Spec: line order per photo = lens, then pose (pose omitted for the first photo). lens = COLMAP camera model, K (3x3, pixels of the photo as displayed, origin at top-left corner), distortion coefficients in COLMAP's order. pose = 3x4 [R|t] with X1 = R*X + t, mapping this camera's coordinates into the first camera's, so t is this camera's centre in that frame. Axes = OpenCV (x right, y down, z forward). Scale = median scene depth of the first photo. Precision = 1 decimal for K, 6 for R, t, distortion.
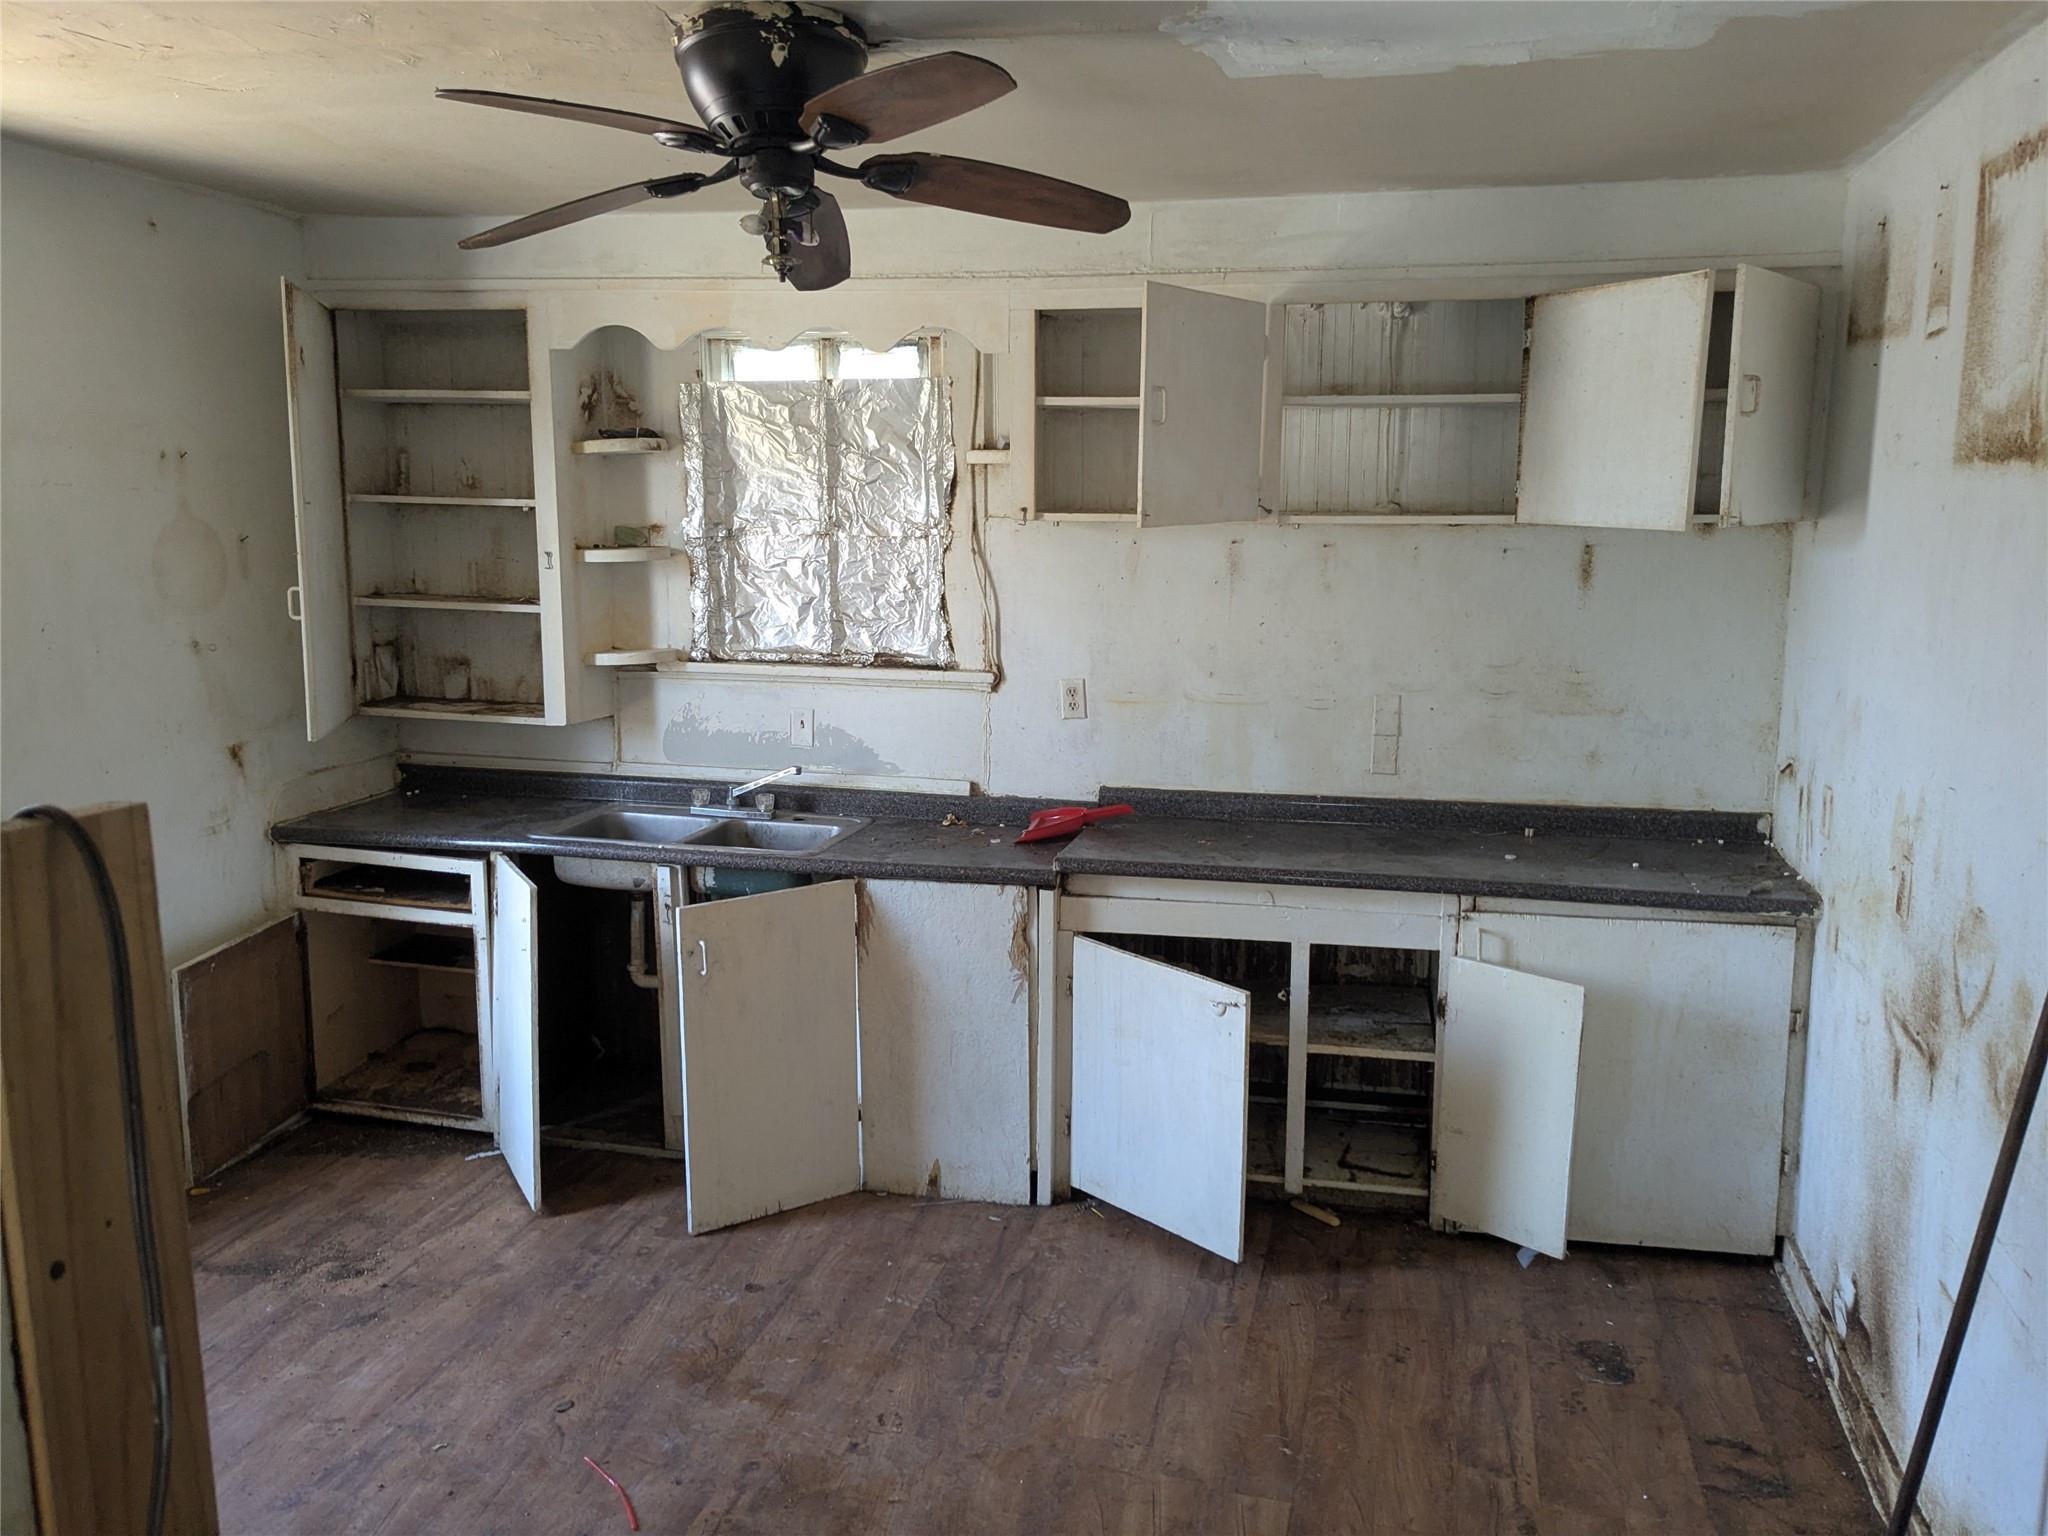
lens RADIAL K [[1642.3, 0, 1017.6], [0, 1642.3, 759.7], [0, 0, 1]] dist [0.048038, -0.070335]
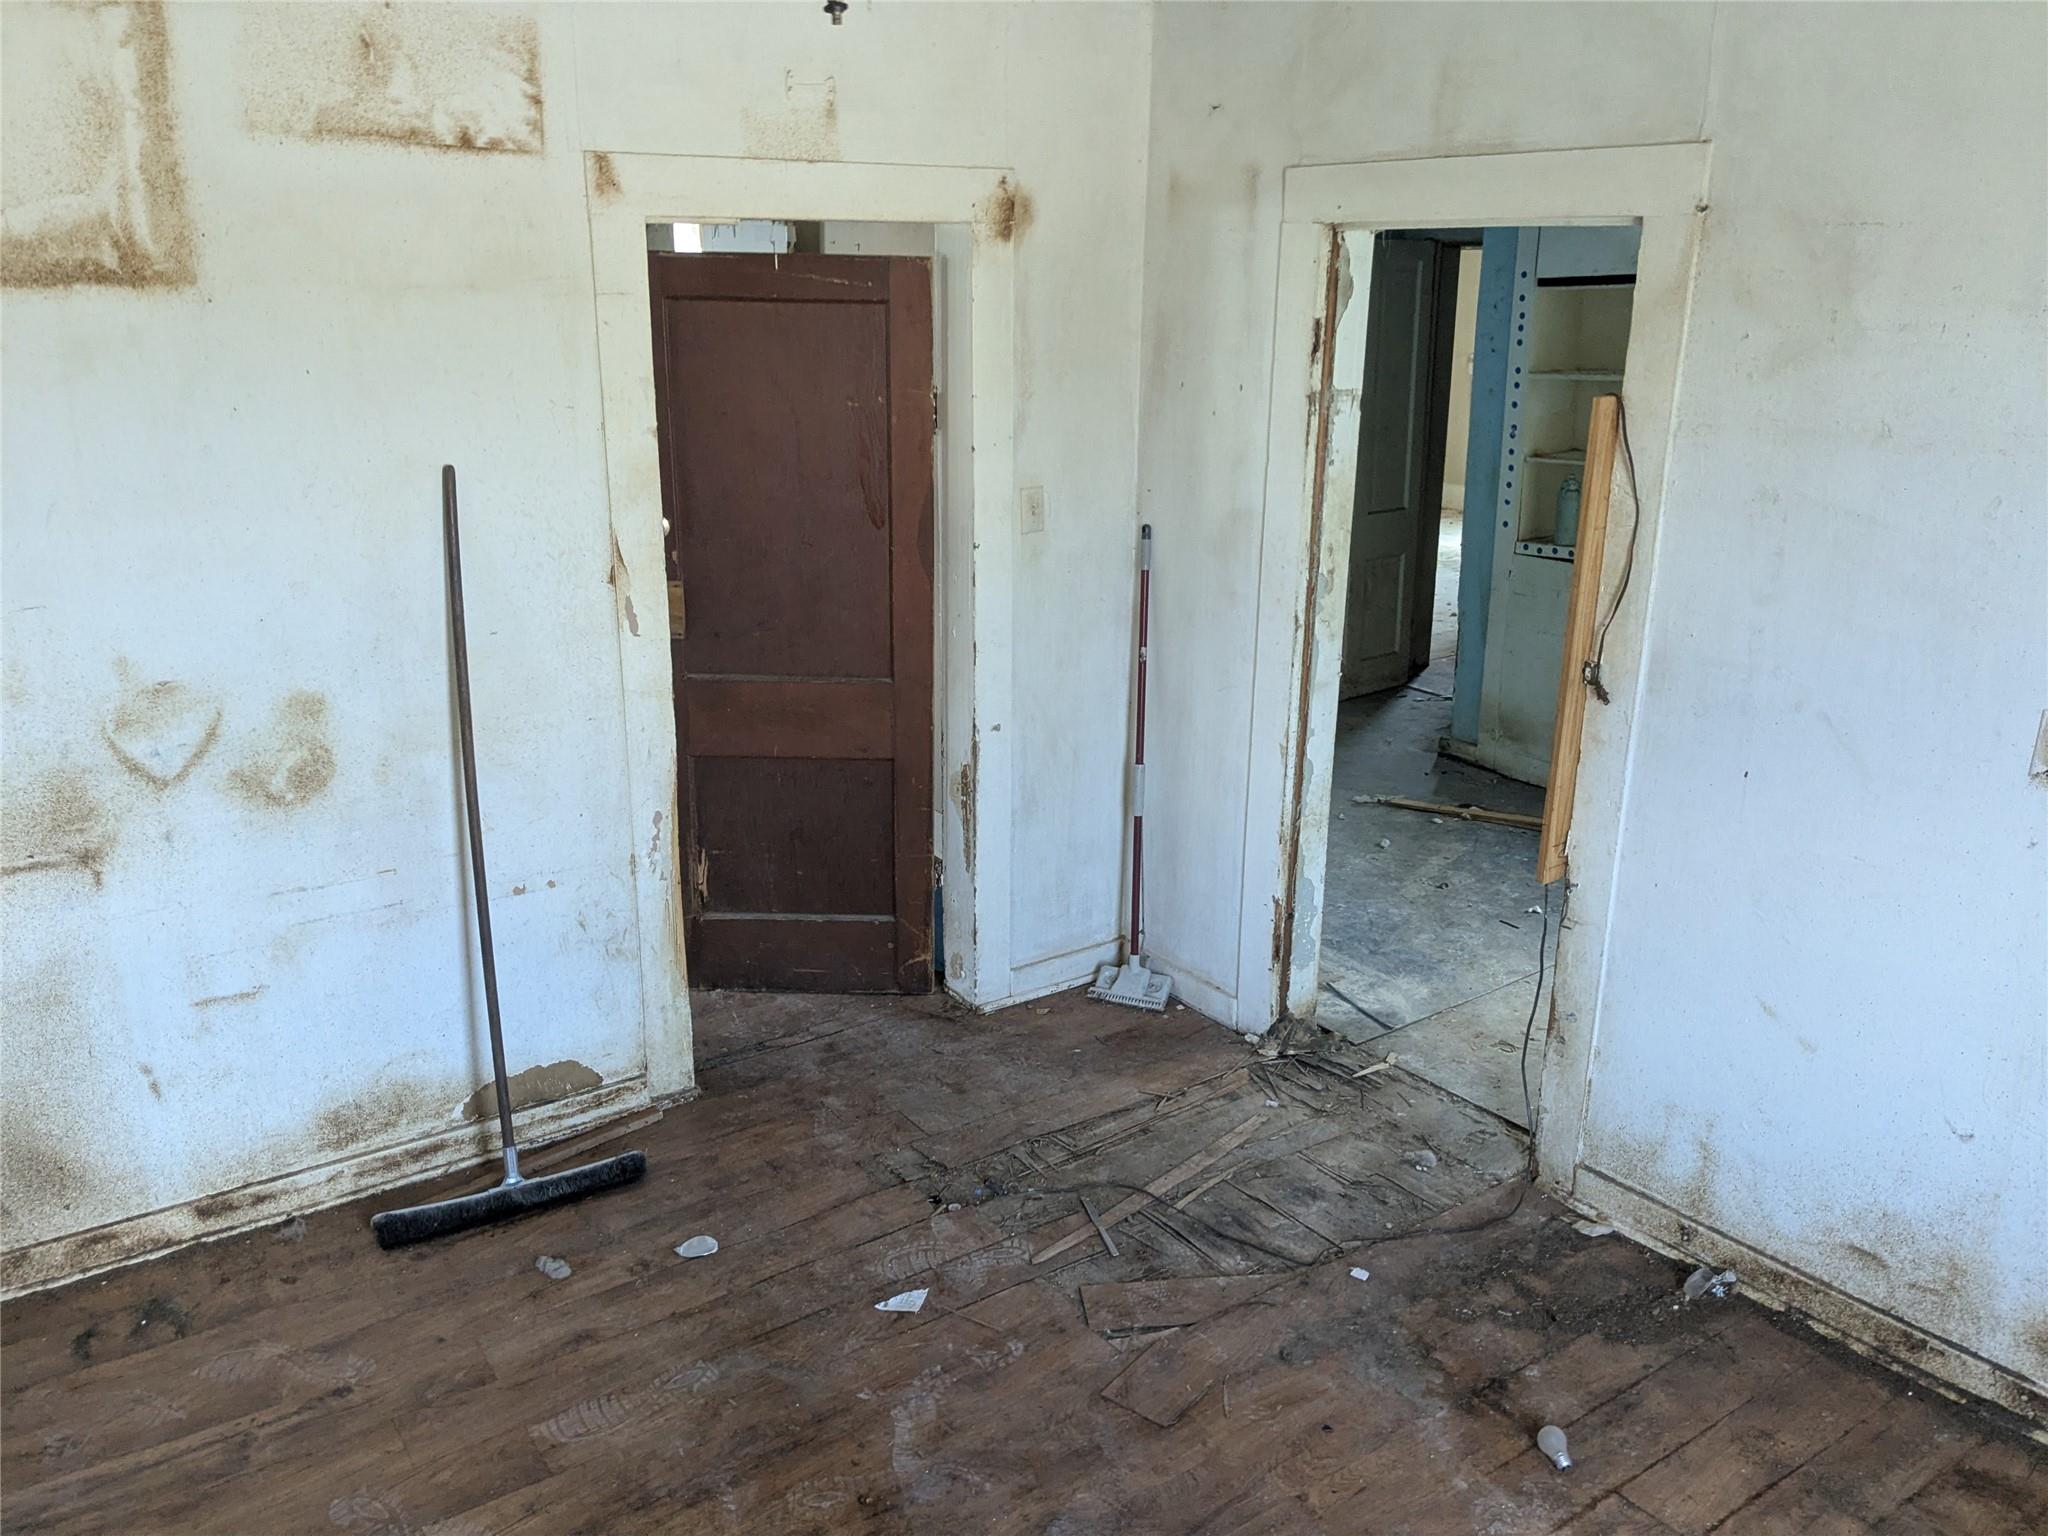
lens RADIAL K [[1642.3, 0, 1018.2], [0, 1642.3, 775.8], [0, 0, 1]] dist [0.048038, -0.070335]
pose [[-0.754970, -0.205240, 0.622814, -0.375632], [0.100036, 0.902597, 0.418702, -0.170715], [-0.648084, 0.378411, -0.660902, 0.864467]]
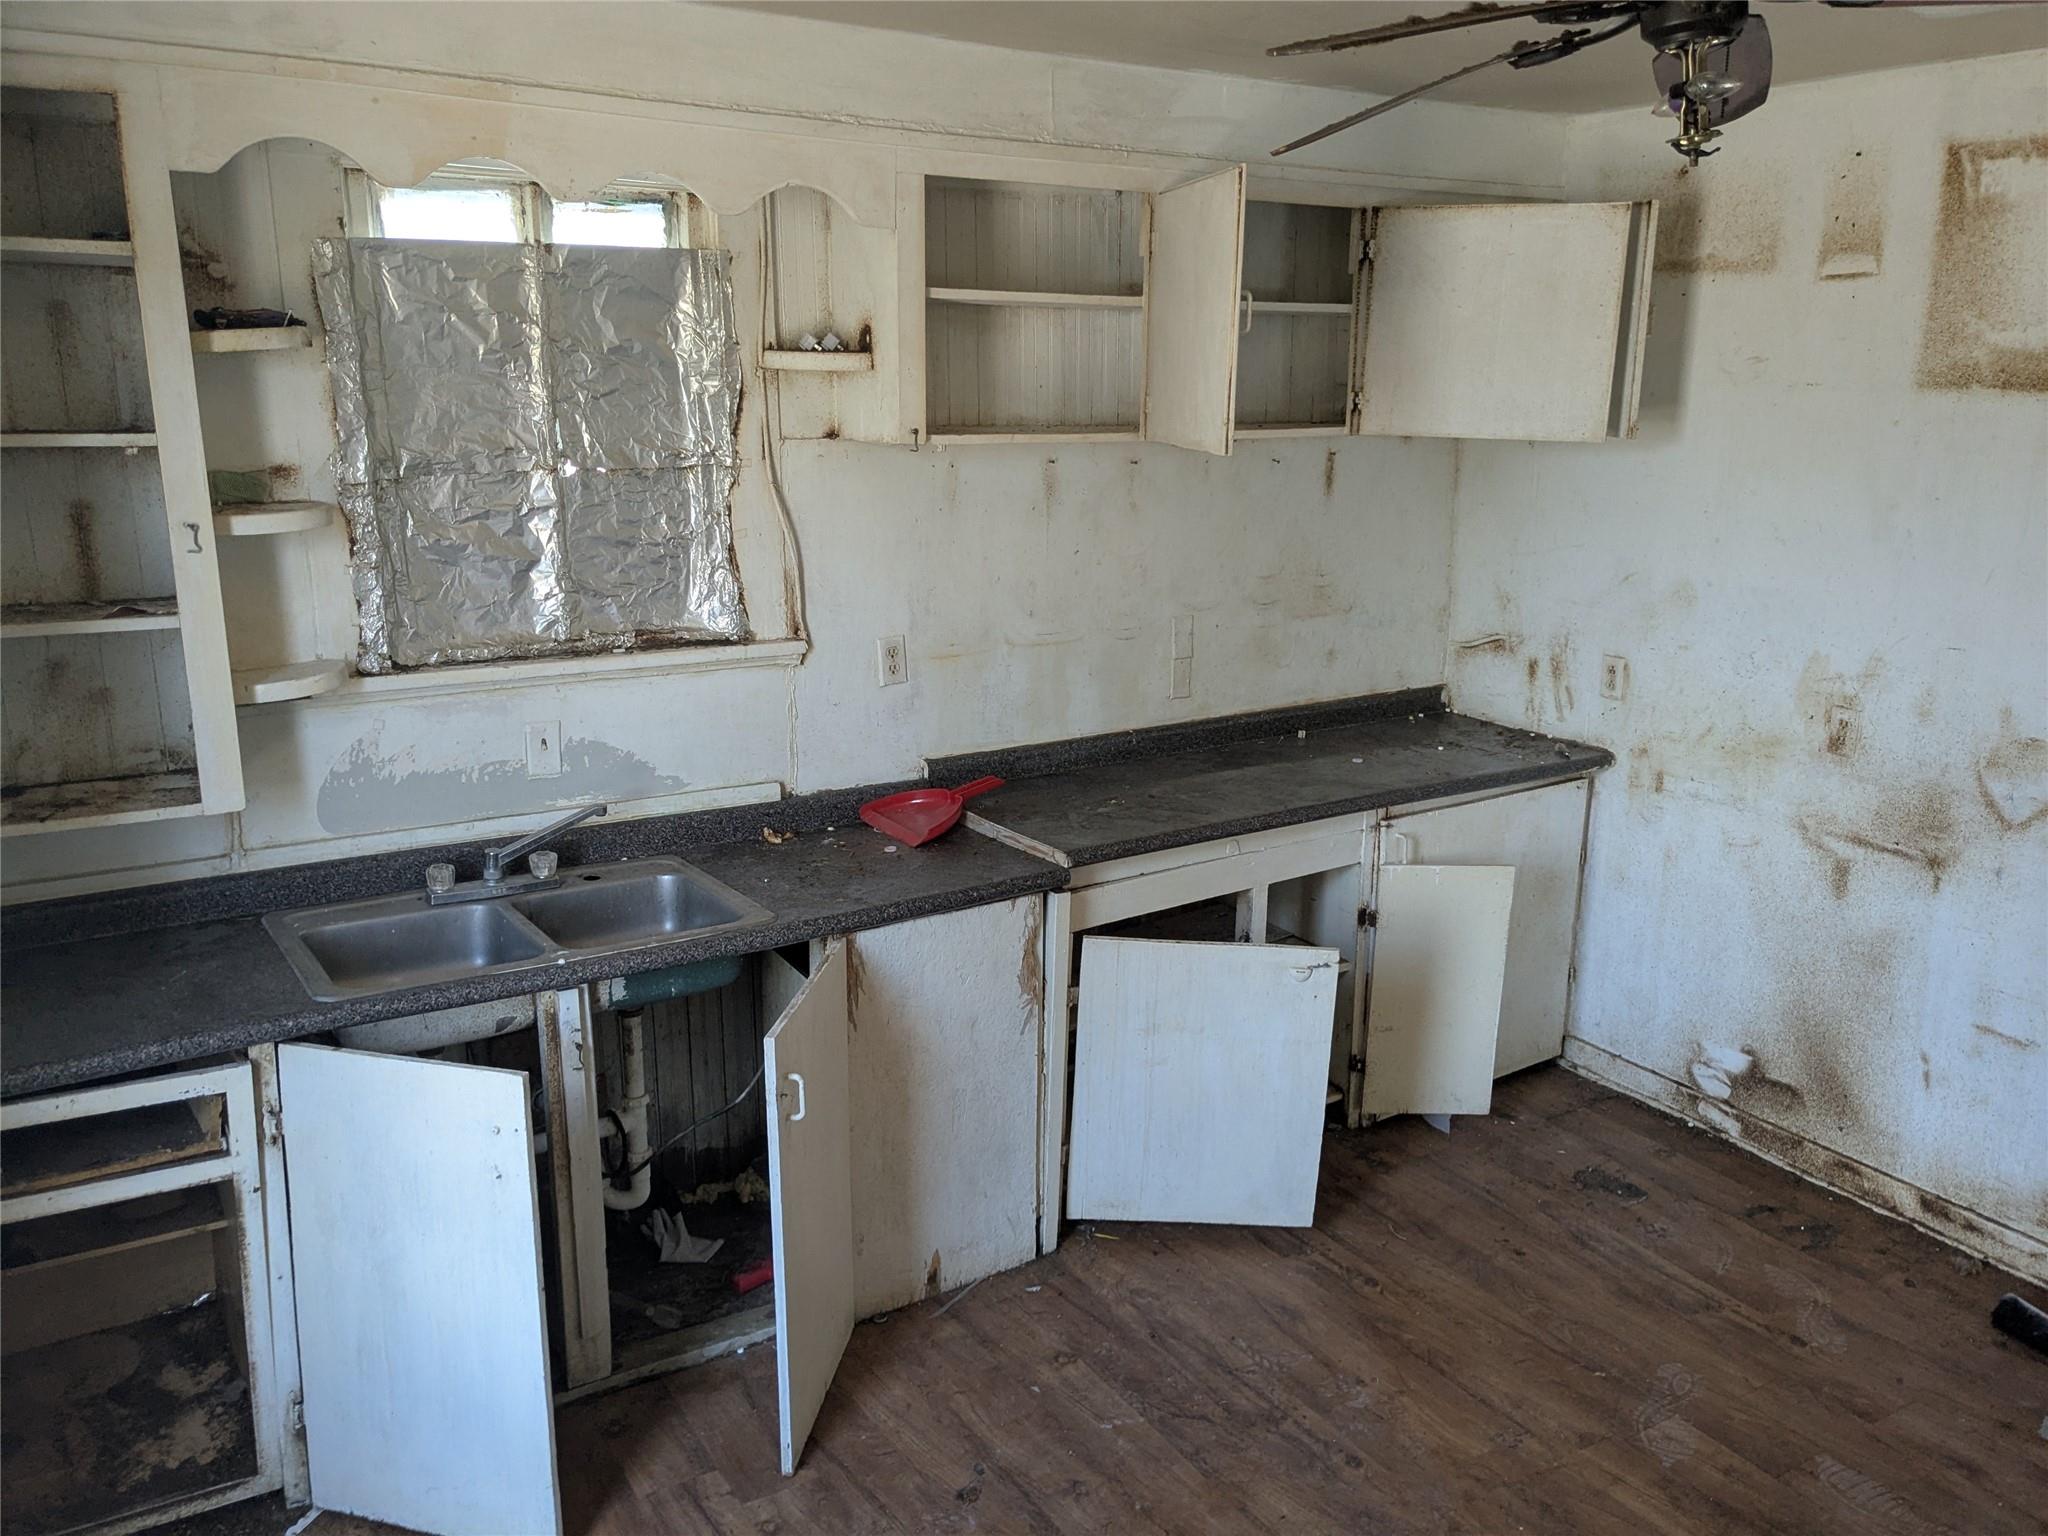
lens RADIAL K [[1642.3, 0, 1035.9], [0, 1642.3, 762.4], [0, 0, 1]] dist [0.048038, -0.070335]
pose [[0.690298, -0.169185, 0.703467, -0.540627], [0.112051, 0.985544, 0.127072, -0.089334], [-0.714796, -0.008893, 0.699276, 0.401074]]
